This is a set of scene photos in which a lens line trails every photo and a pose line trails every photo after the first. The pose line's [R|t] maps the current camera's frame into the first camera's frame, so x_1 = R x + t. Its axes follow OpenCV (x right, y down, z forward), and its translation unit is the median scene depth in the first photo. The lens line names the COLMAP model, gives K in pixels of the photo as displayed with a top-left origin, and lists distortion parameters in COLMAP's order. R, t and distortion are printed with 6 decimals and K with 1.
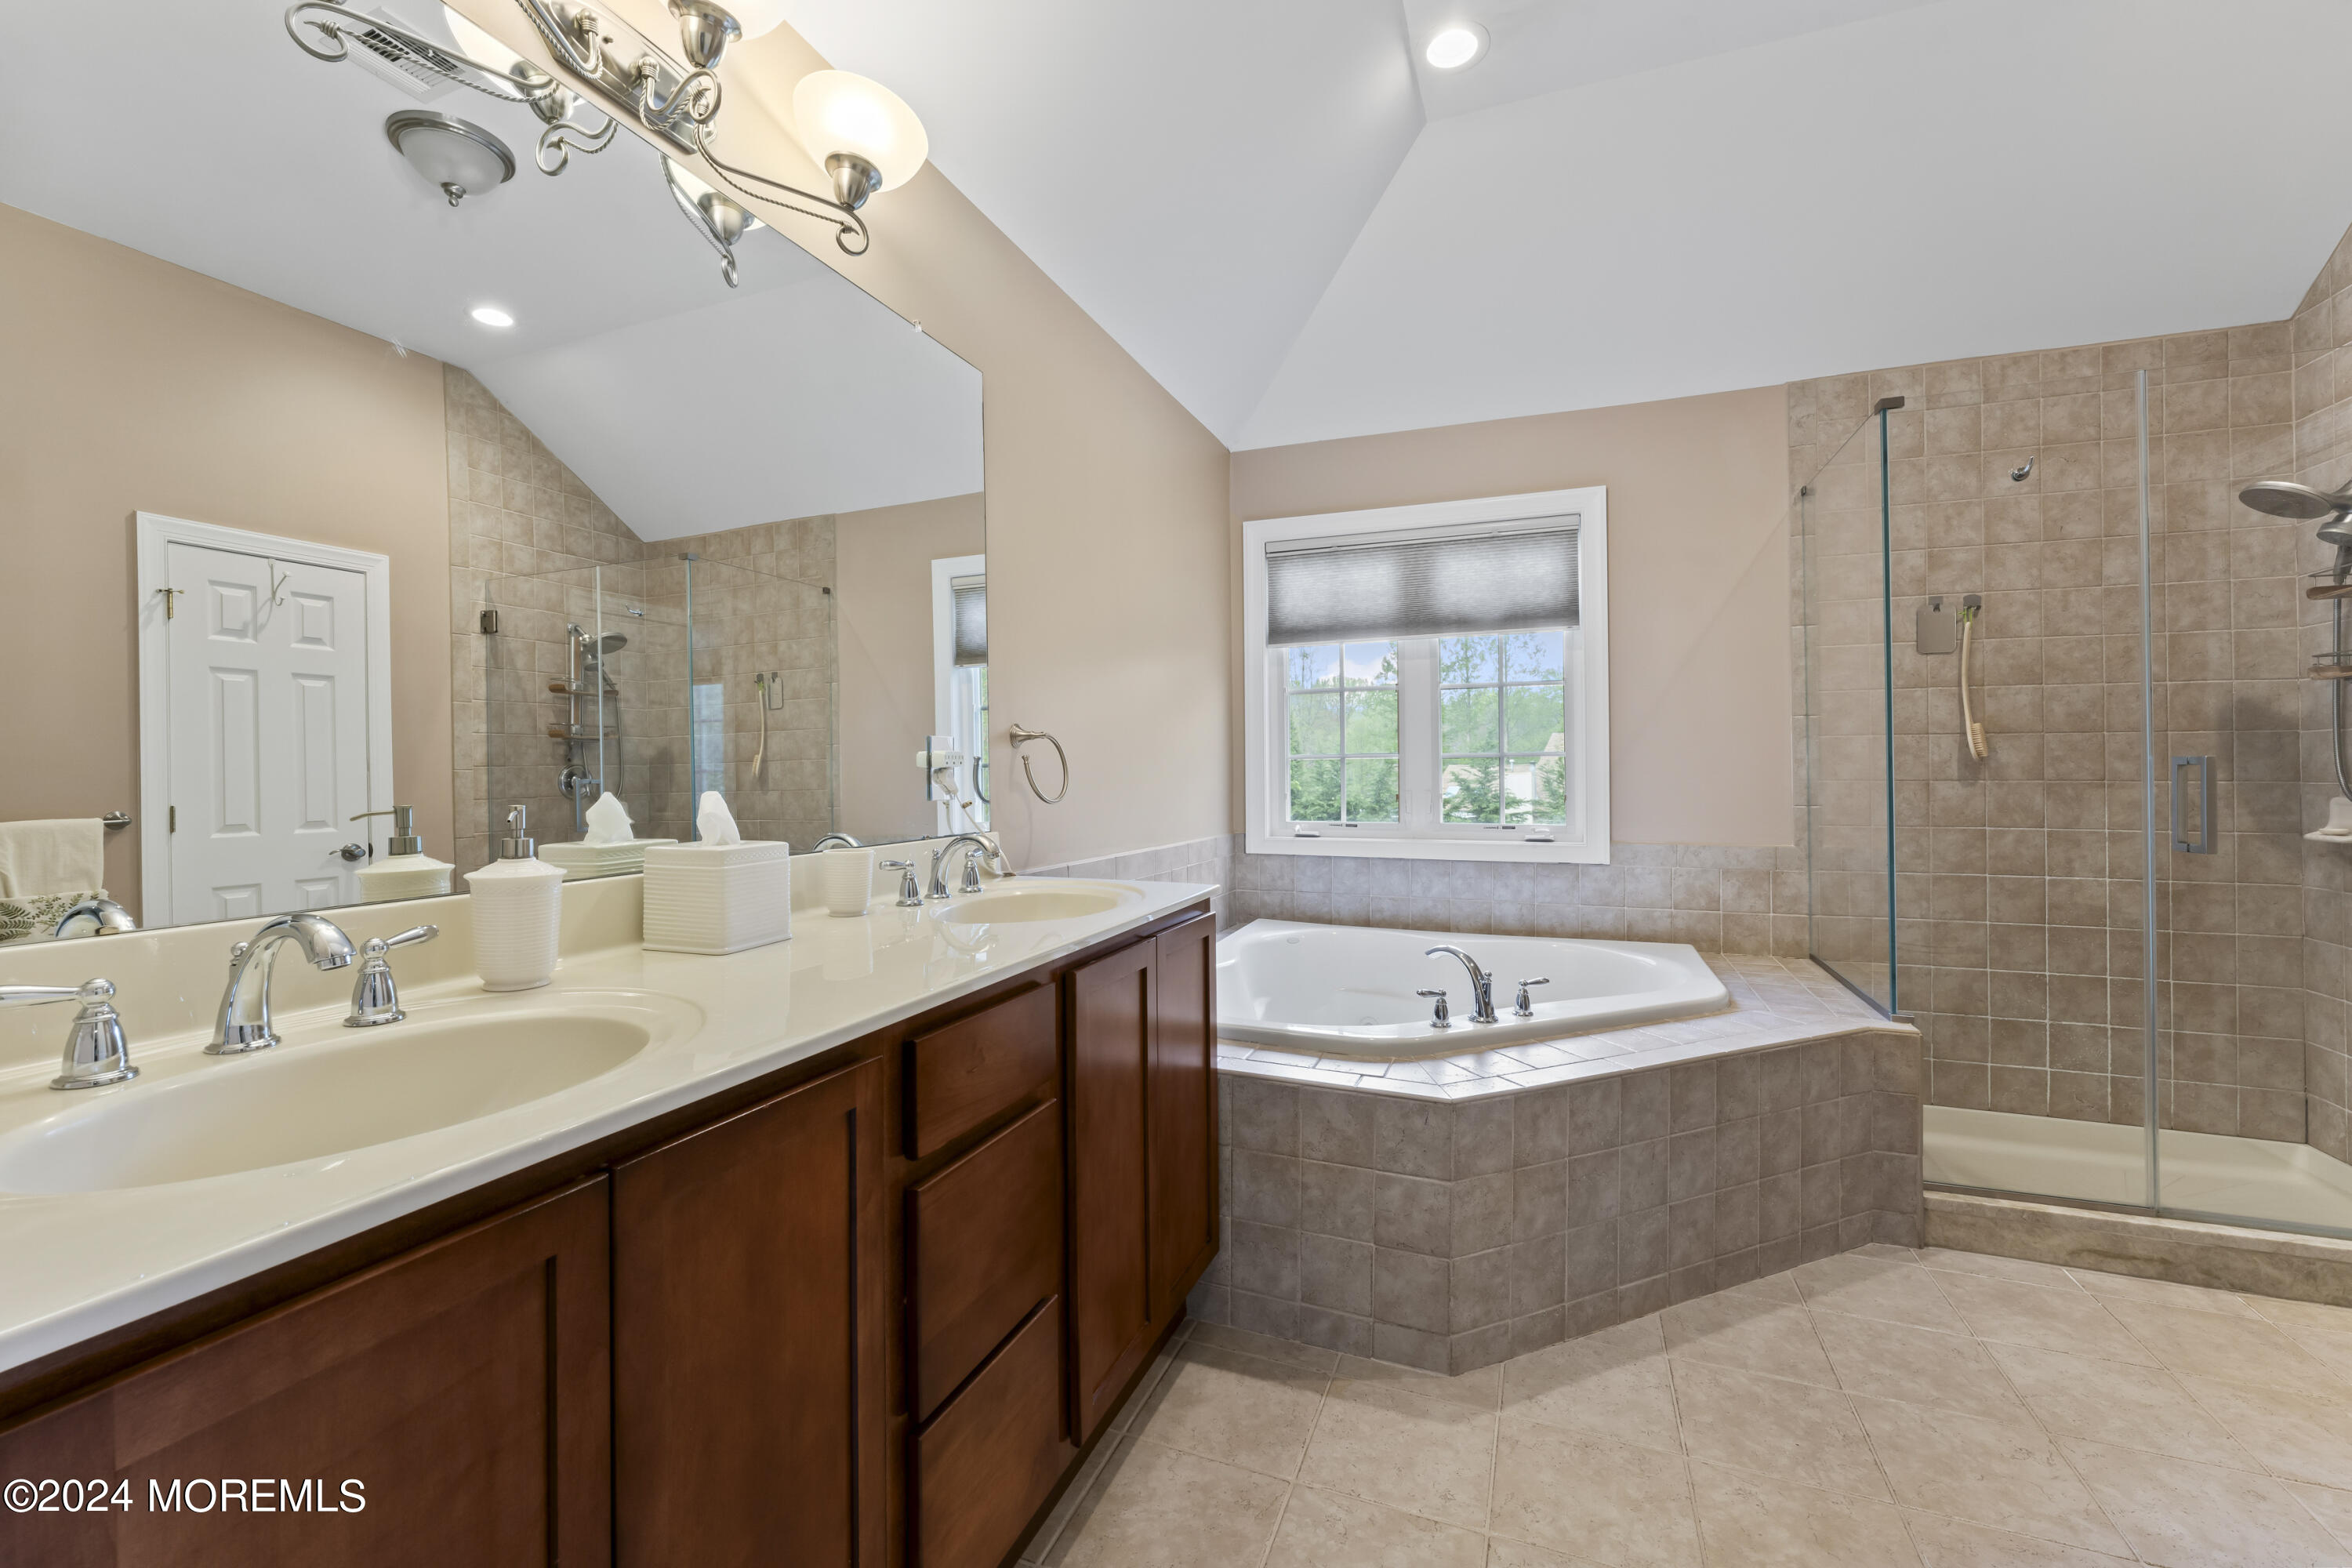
lens RADIAL K [[959.7, 0, 1190.2], [0, 959.7, 765.3], [0, 0, 1]] dist [-0.001192, -0.000150]
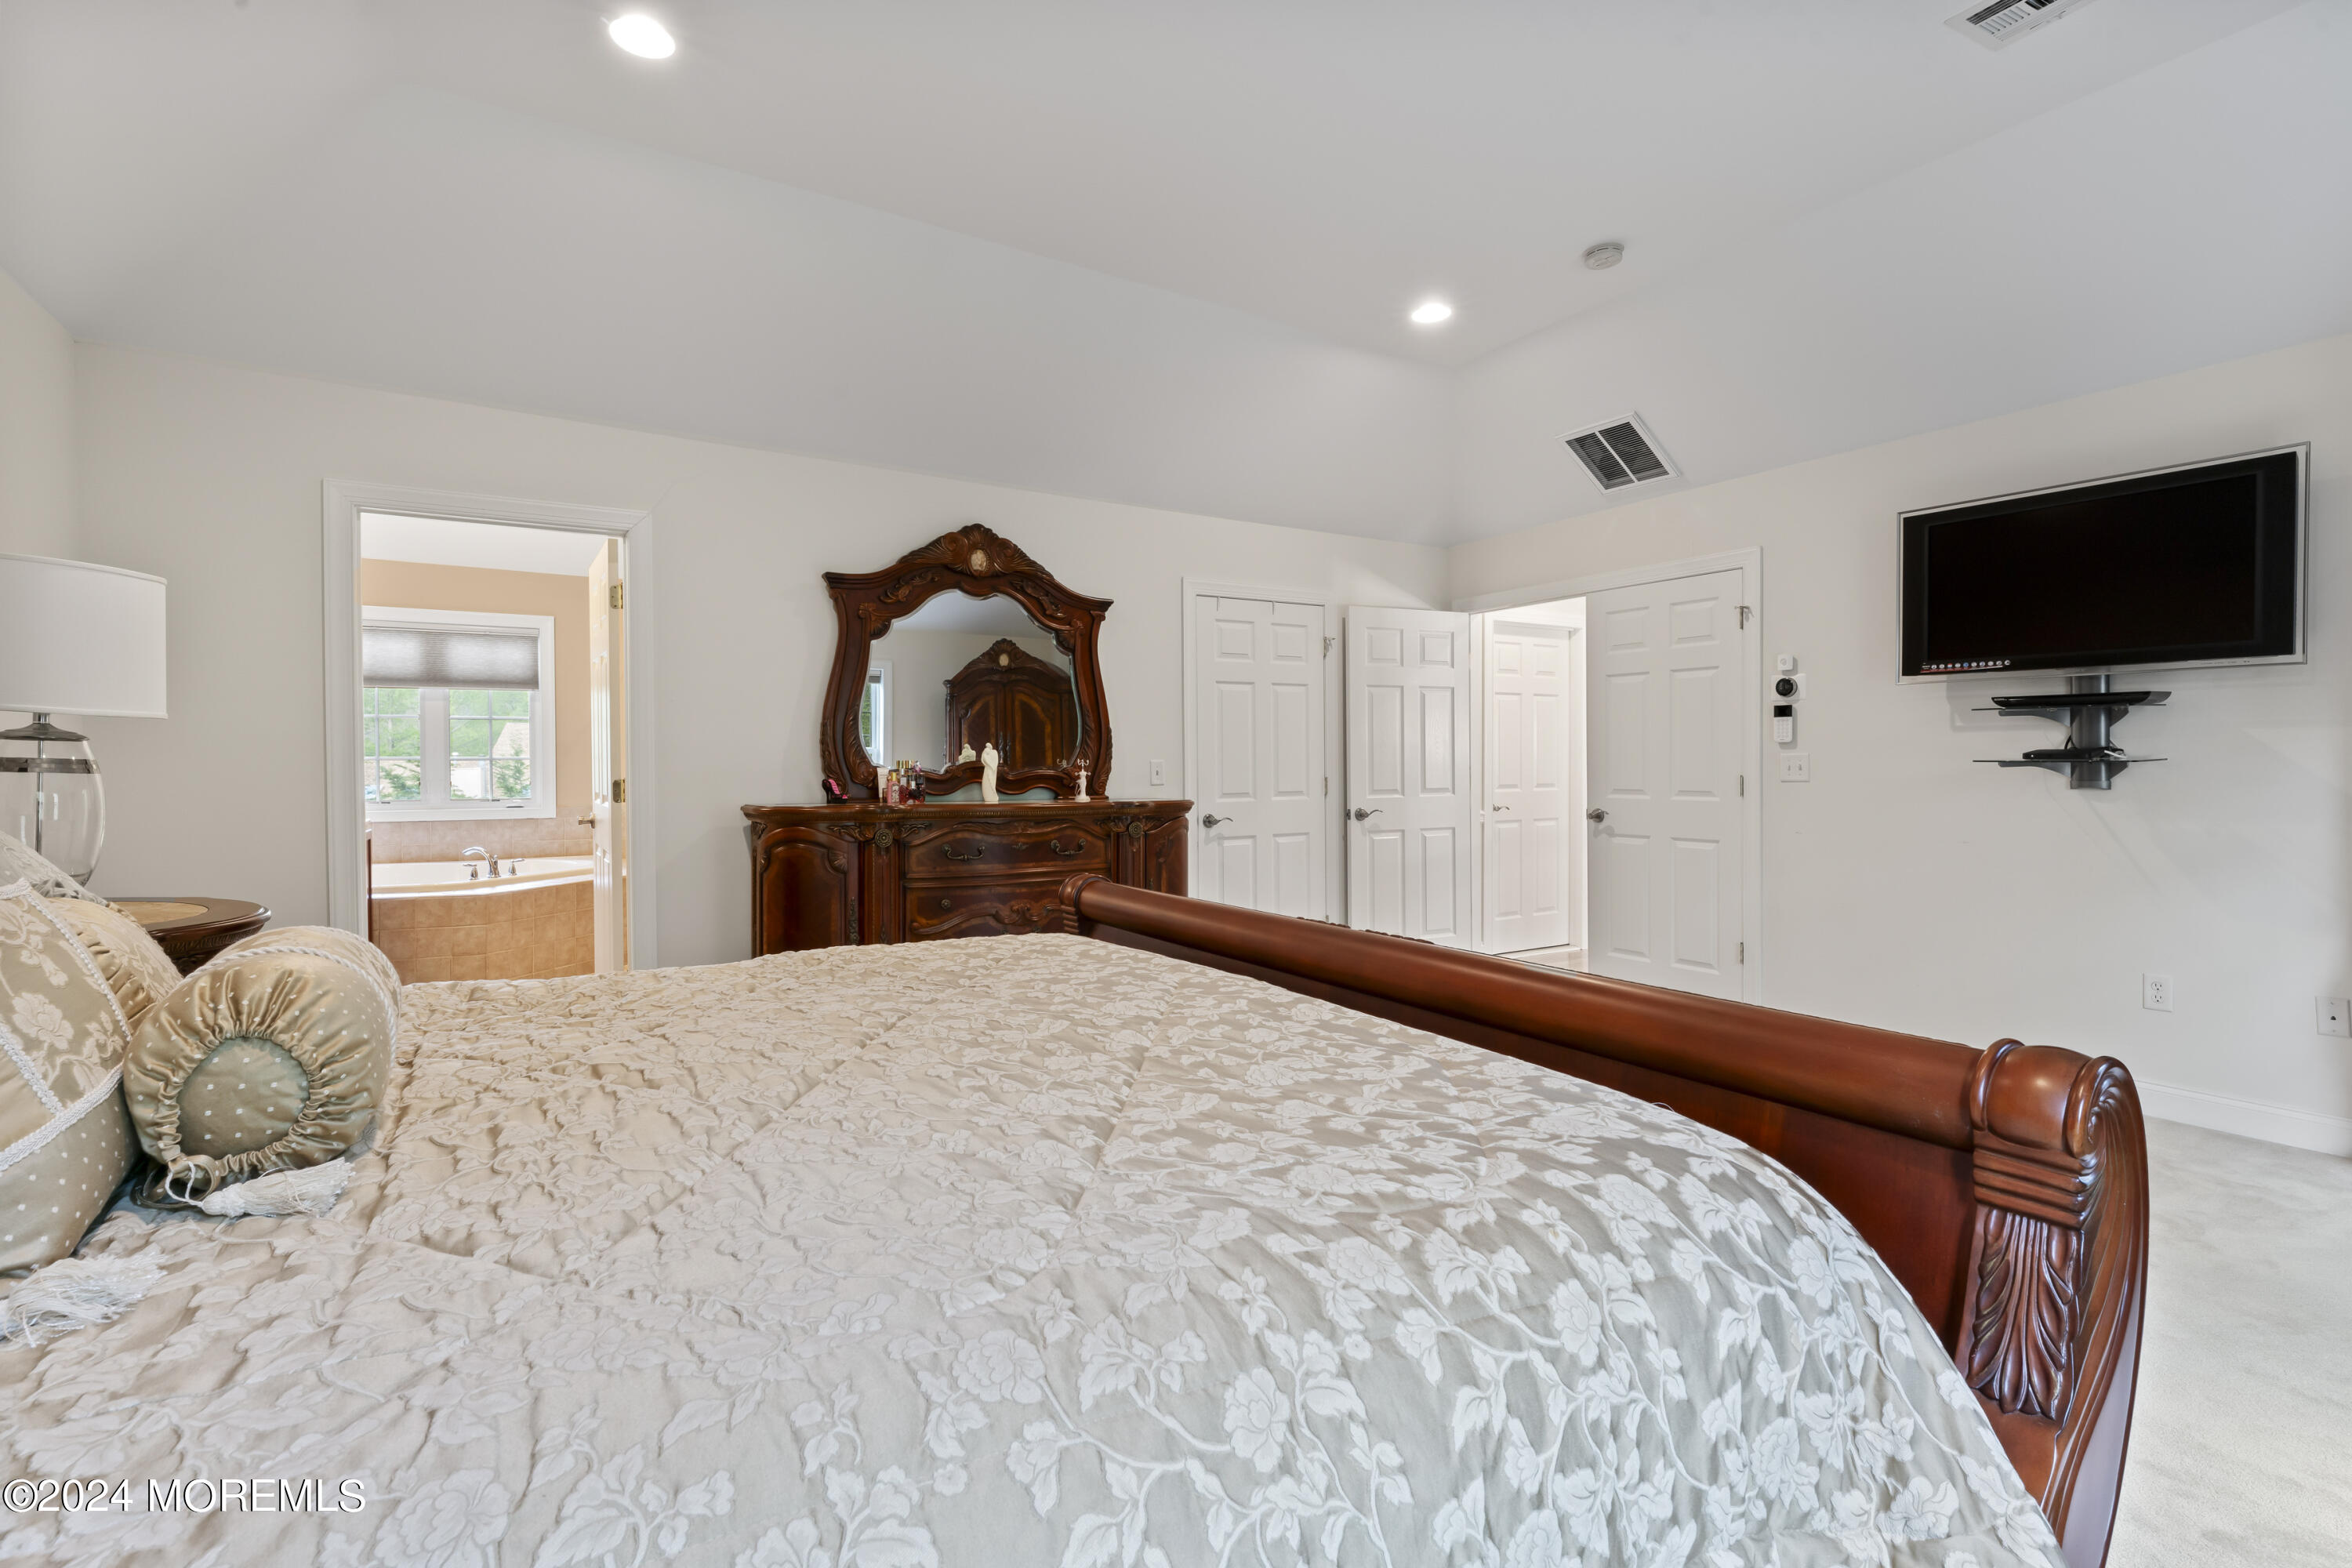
lens RADIAL K [[1074.8, 0, 1182.5], [0, 1074.8, 780.8], [0, 0, 1]] dist [-0.015866, 0.000097]
pose [[0.601620, -0.008710, 0.798735, -0.542936], [-0.007603, 0.999833, 0.016630, -0.015412], [-0.798746, -0.016078, 0.601453, -1.354101]]
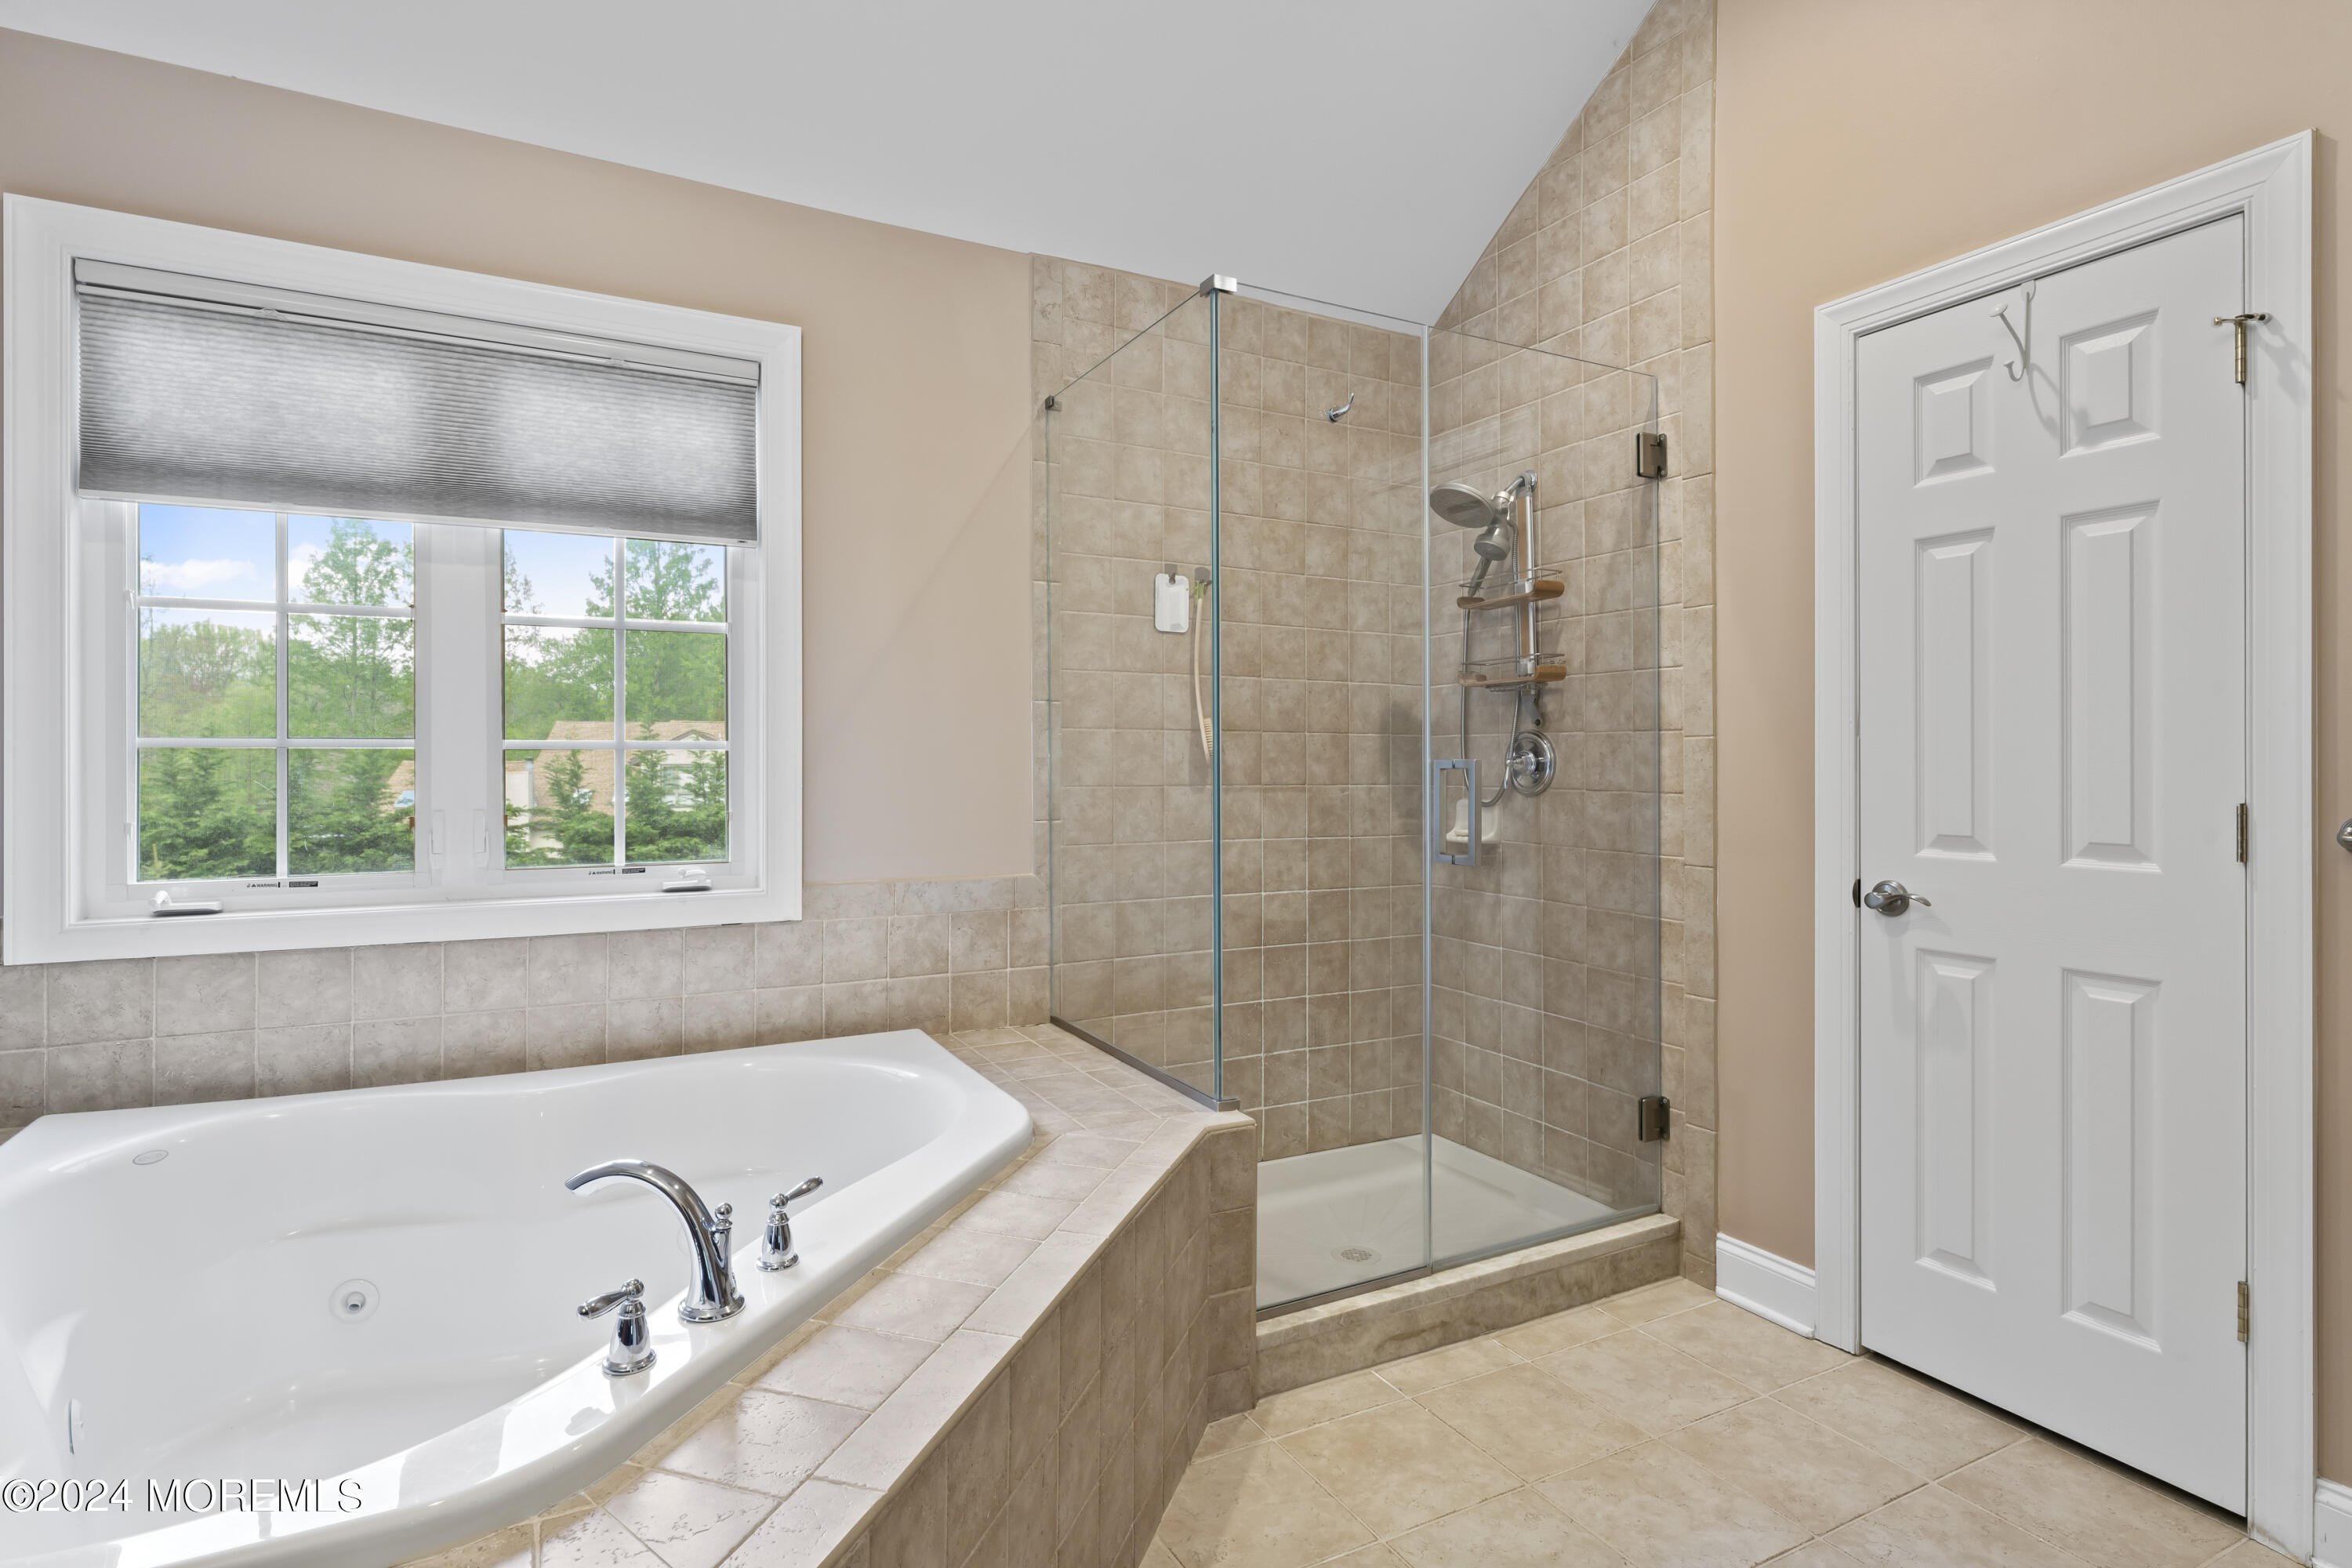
lens RADIAL K [[1173.5, 0, 1168.2], [0, 1173.5, 760.6], [0, 0, 1]] dist [-0.002784, 0.000310]
pose [[0.666458, 0.007513, 0.745505, 0.017663], [-0.006221, 0.999970, -0.004516, -0.001326], [-0.745517, -0.001628, 0.666485, 0.324202]]
